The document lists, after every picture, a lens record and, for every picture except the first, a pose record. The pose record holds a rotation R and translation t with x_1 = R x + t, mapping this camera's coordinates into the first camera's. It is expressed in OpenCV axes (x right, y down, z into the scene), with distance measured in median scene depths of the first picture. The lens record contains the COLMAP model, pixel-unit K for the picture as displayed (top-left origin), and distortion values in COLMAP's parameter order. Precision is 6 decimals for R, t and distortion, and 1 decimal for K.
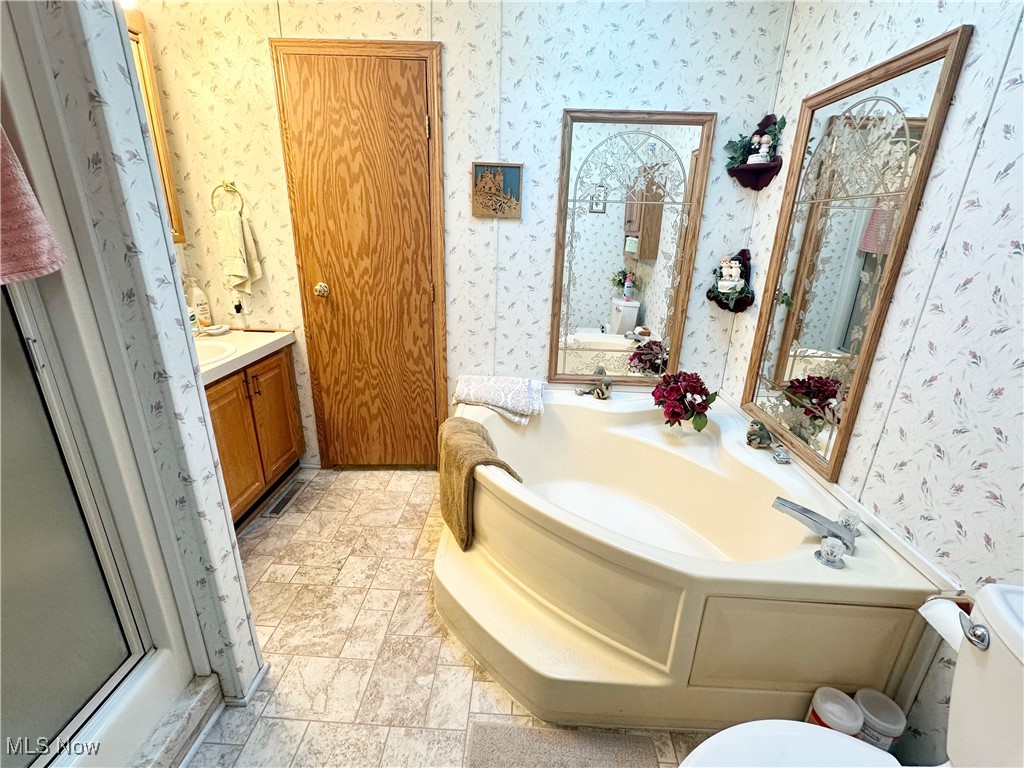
lens RADIAL K [[449.6, 0, 512.0], [0, 449.6, 384.0], [0, 0, 1]] dist [-0.003343, 0.000416]
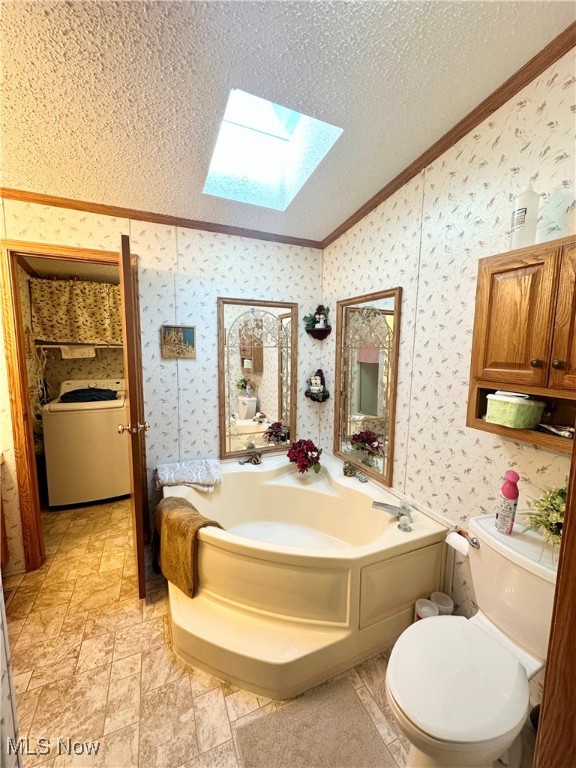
lens RADIAL K [[305.0, 0, 288.0], [0, 305.0, 384.0], [0, 0, 1]] dist [-0.003570, 0.000320]
pose [[0.896793, -0.072169, 0.436524, -0.177273], [0.160587, 0.972421, -0.169143, -0.048823], [-0.412278, 0.221787, 0.883650, -0.066899]]
